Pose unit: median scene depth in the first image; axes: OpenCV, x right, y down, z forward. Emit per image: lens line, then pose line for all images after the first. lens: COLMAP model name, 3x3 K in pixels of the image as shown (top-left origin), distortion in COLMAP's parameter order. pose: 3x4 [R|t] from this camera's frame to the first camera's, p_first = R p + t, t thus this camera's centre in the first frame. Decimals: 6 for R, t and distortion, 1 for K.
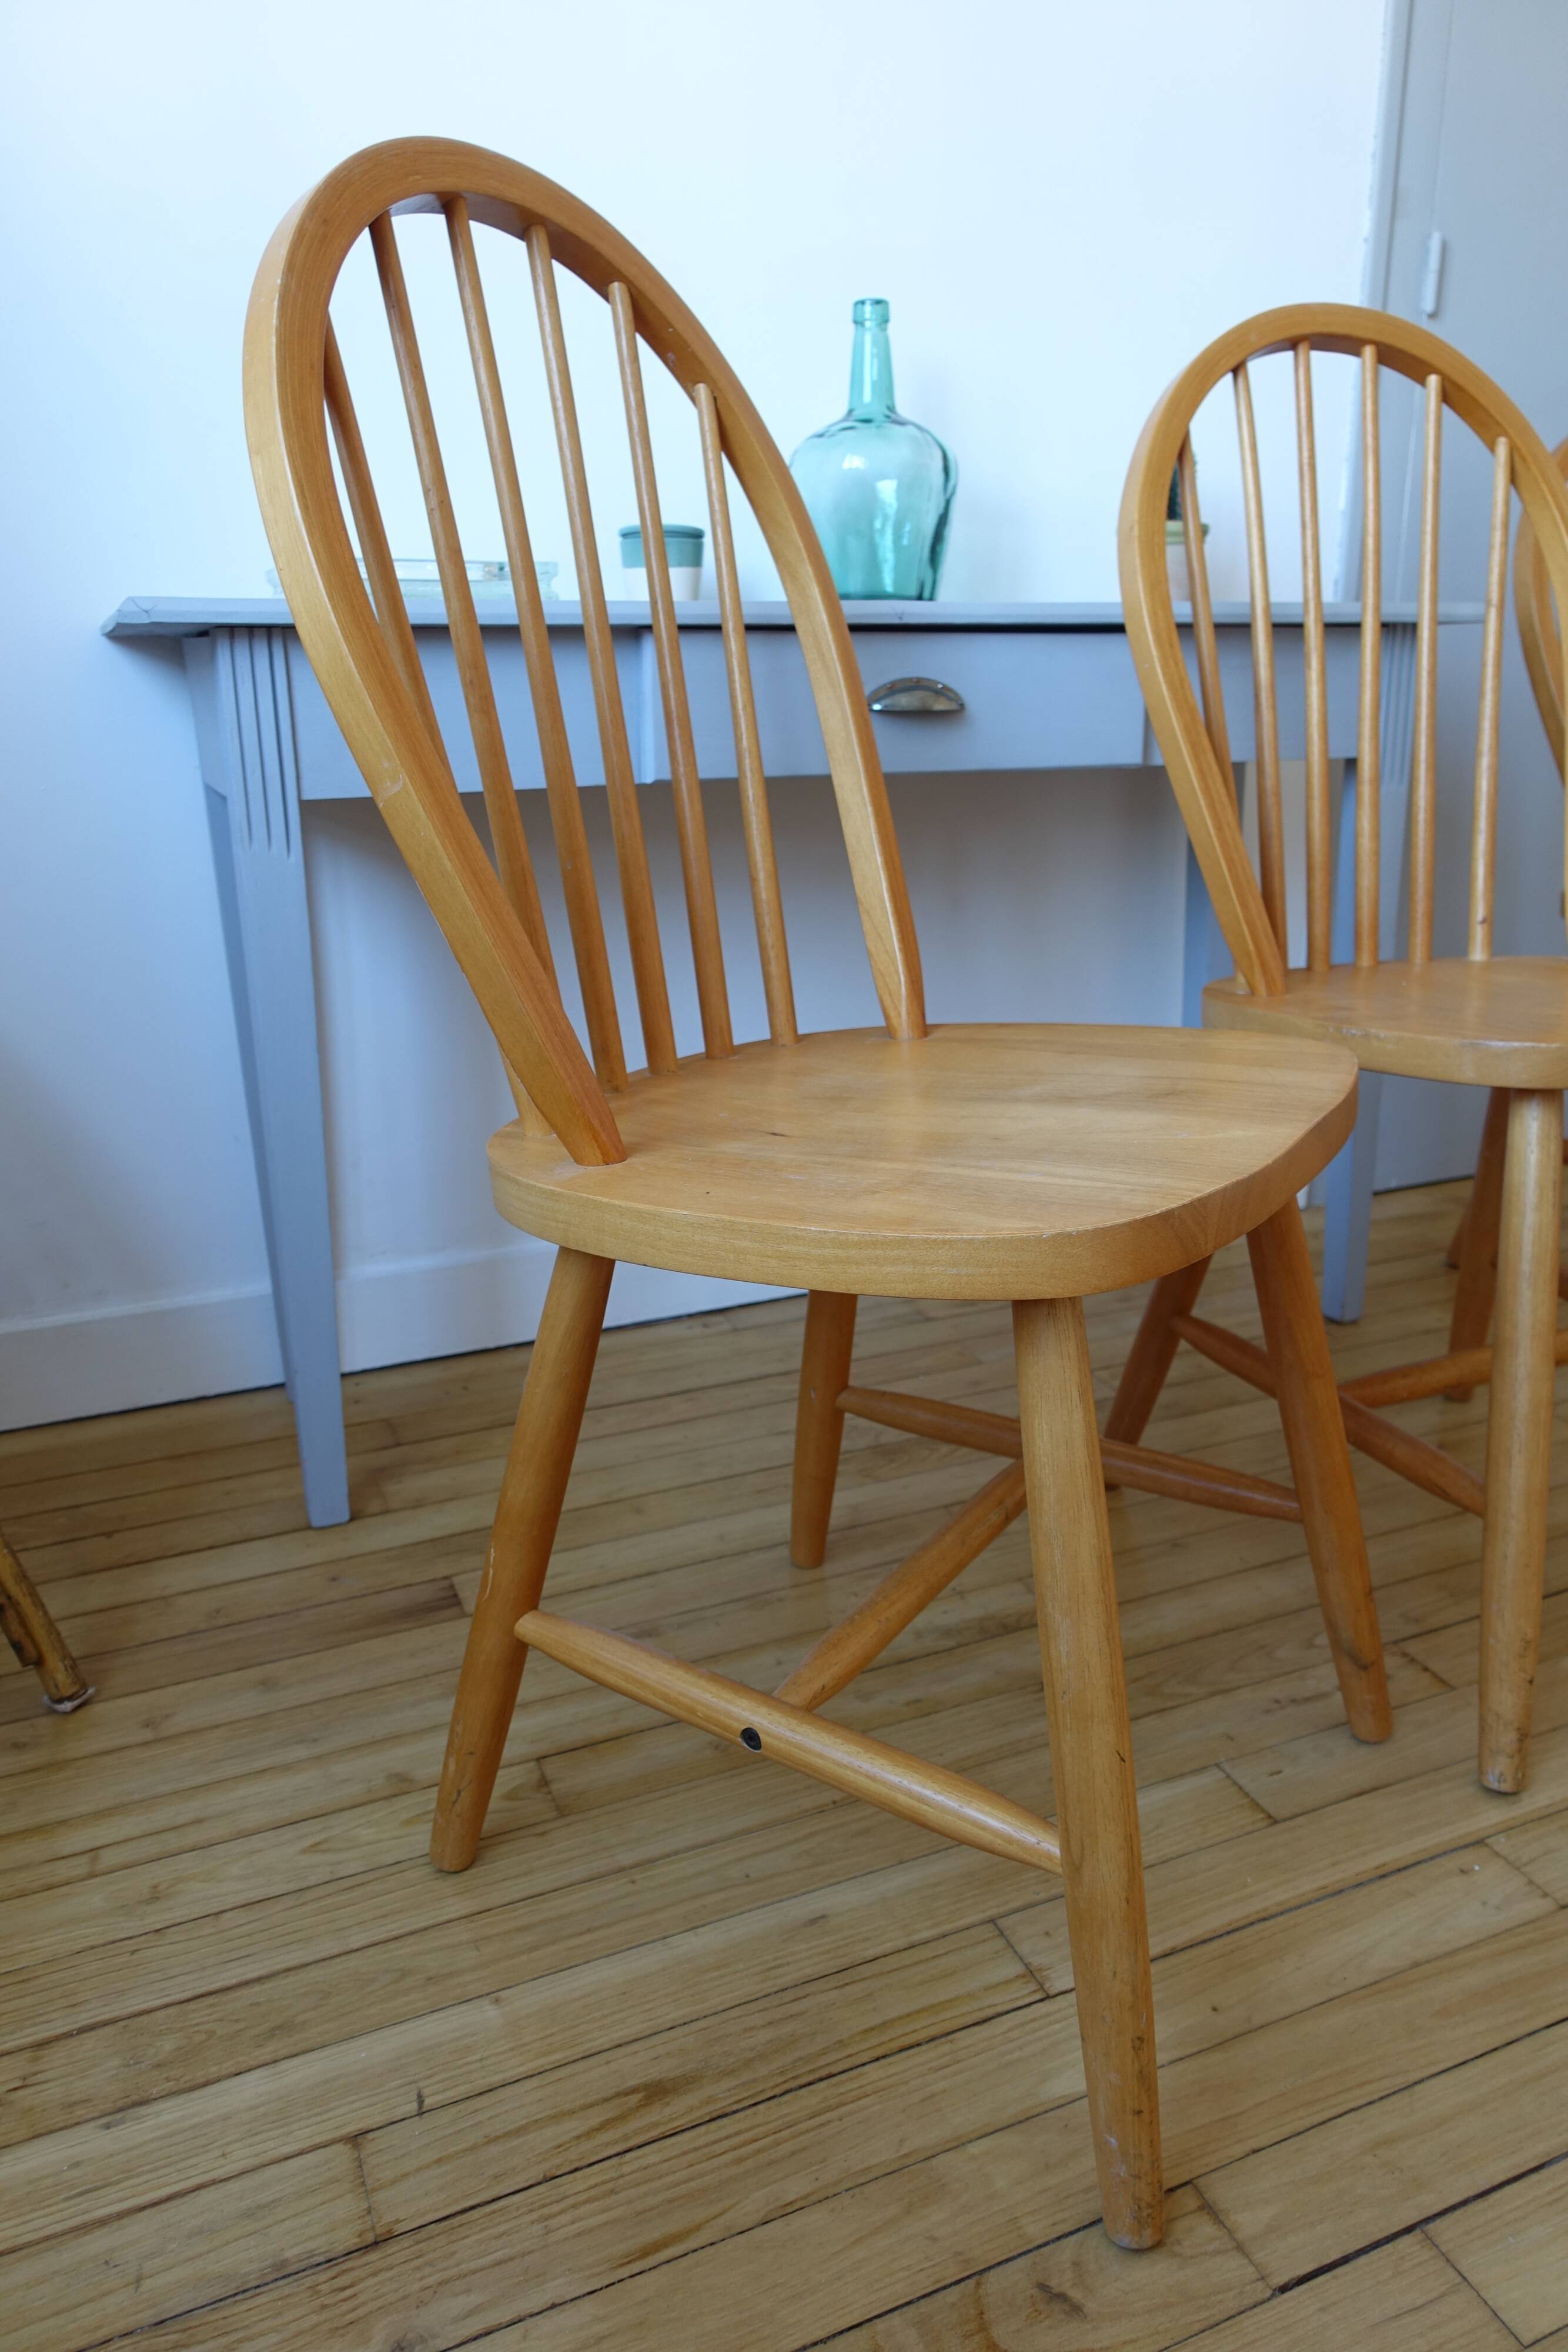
lens RADIAL K [[1596.6, 0, 772.7], [0, 1596.6, 1171.6], [0, 0, 1]] dist [-0.002883, -0.003330]
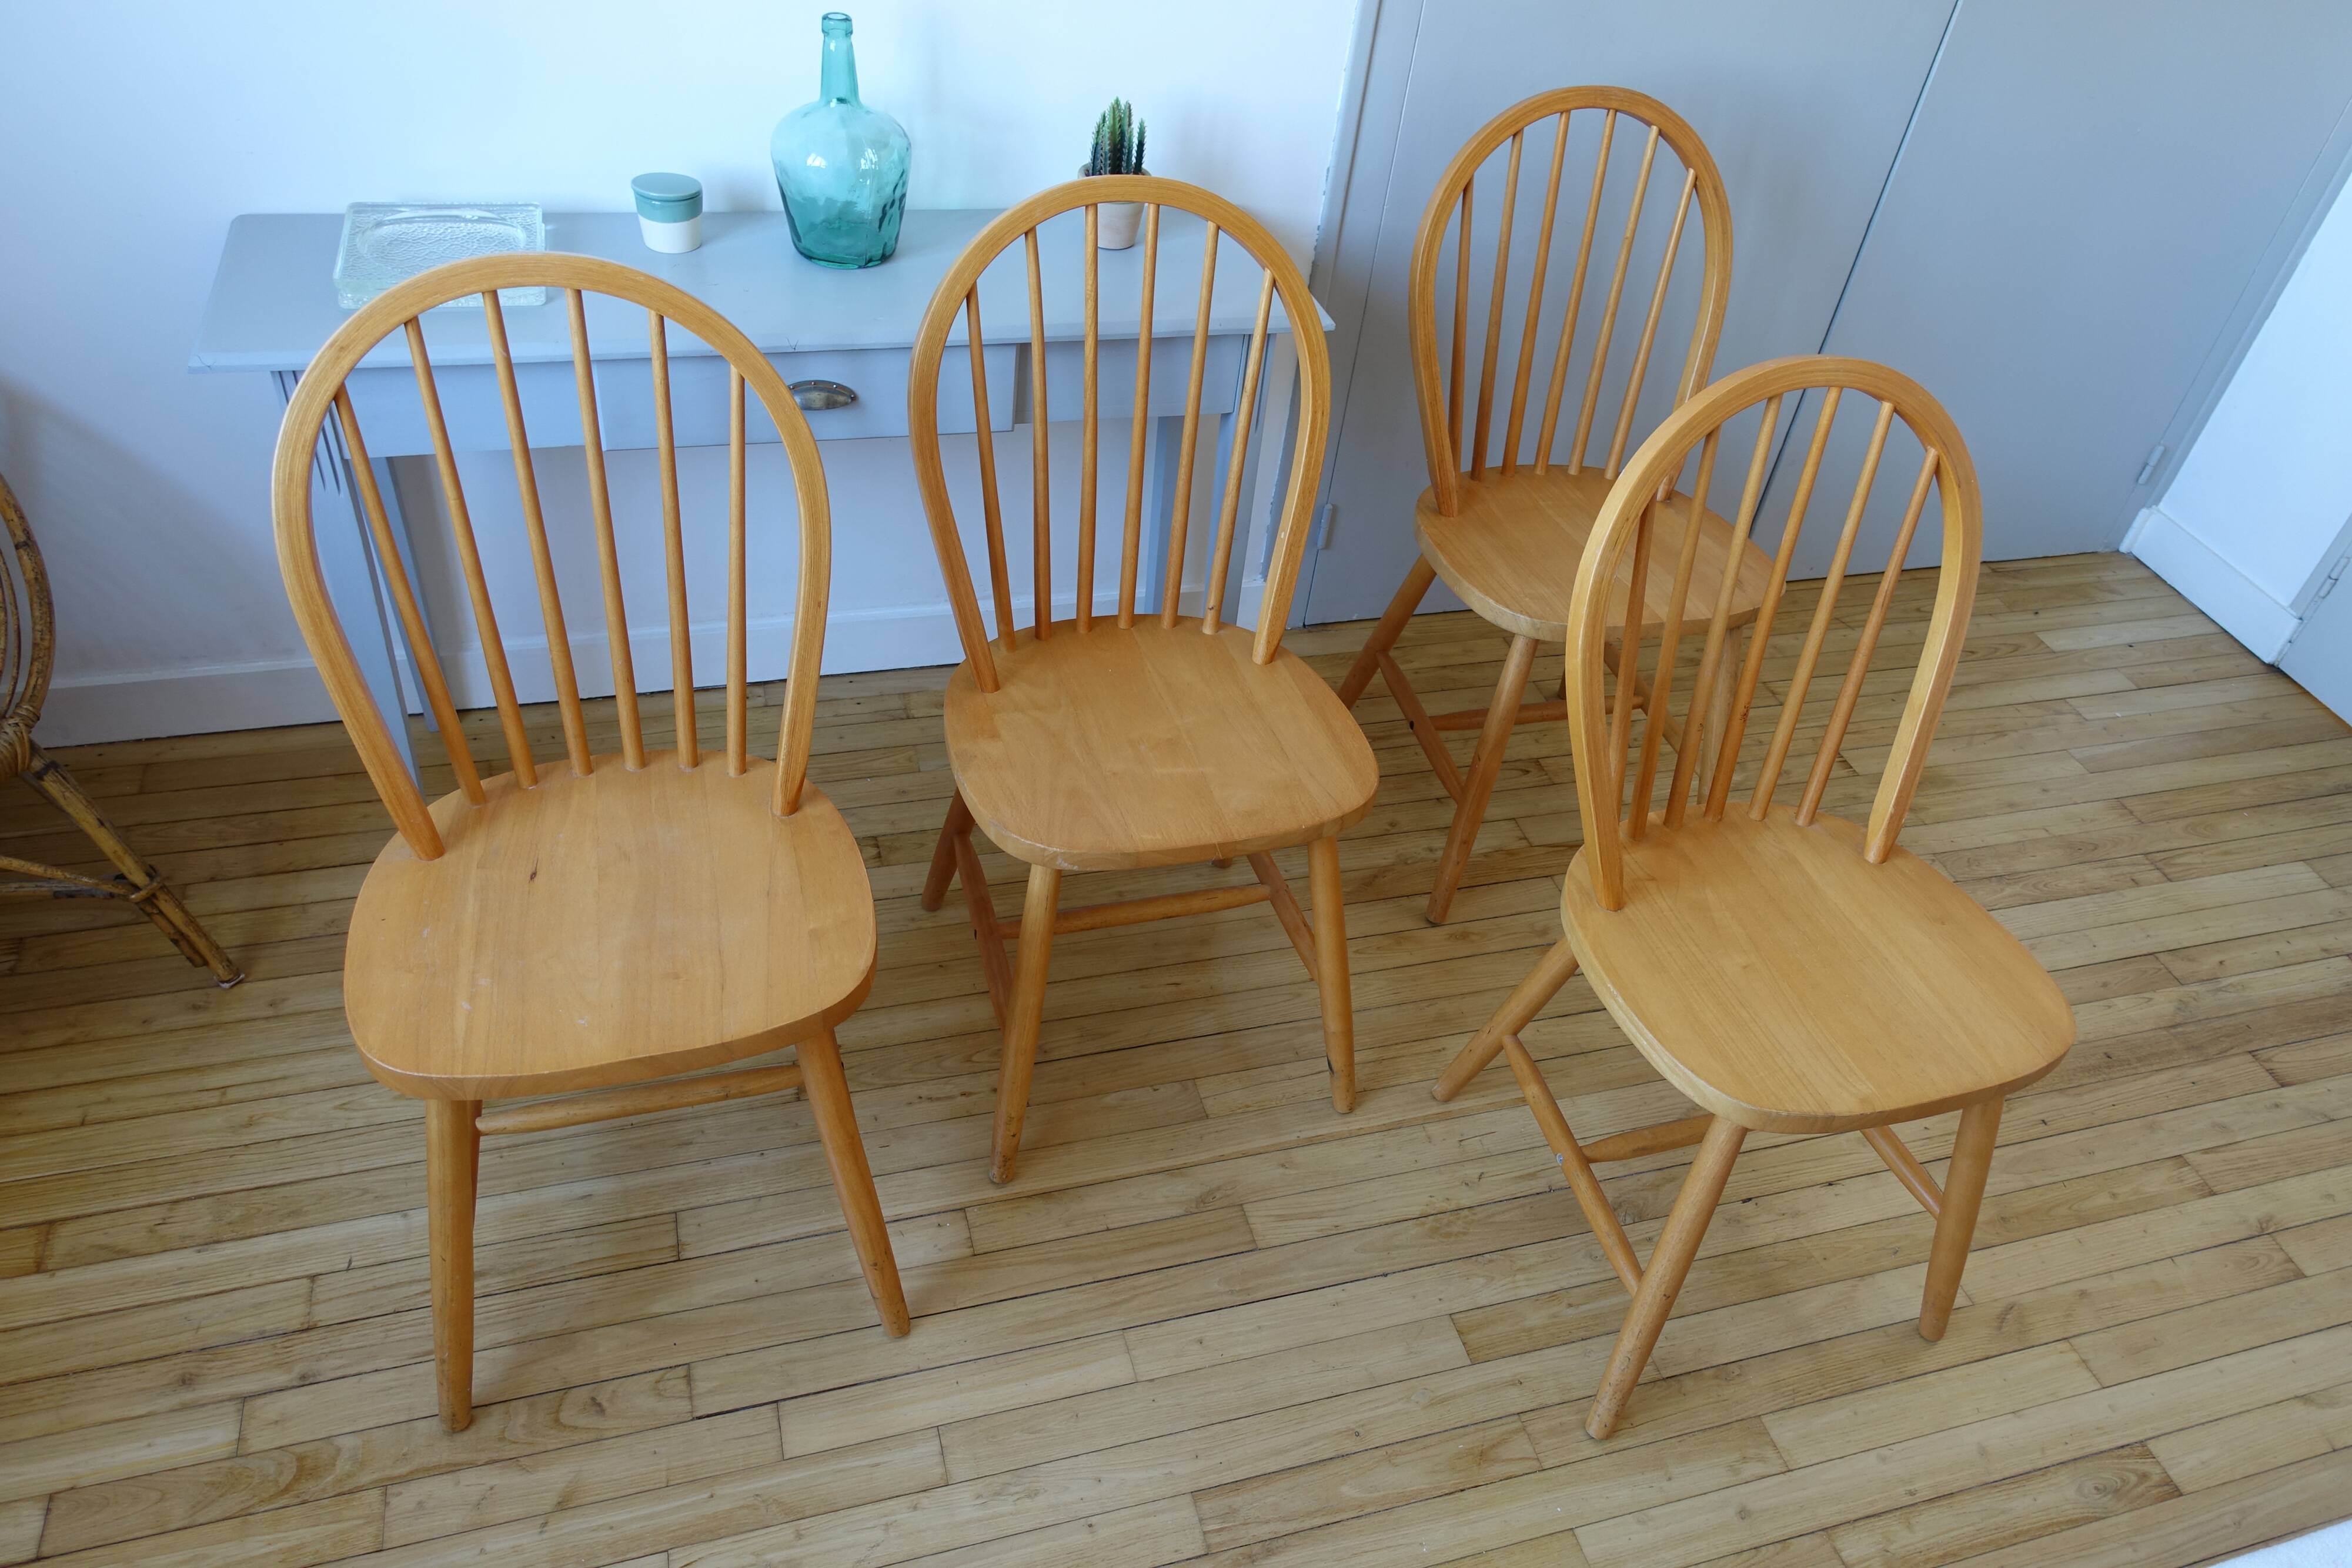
lens RADIAL K [[1596.6, 0, 1167.5], [0, 1596.6, 770.4], [0, 0, 1]] dist [-0.002883, -0.003330]
pose [[0.986862, 0.161363, -0.008085, 0.579934], [-0.145217, 0.907829, 0.393393, -0.756972], [0.070819, -0.387050, 0.919335, -0.454103]]
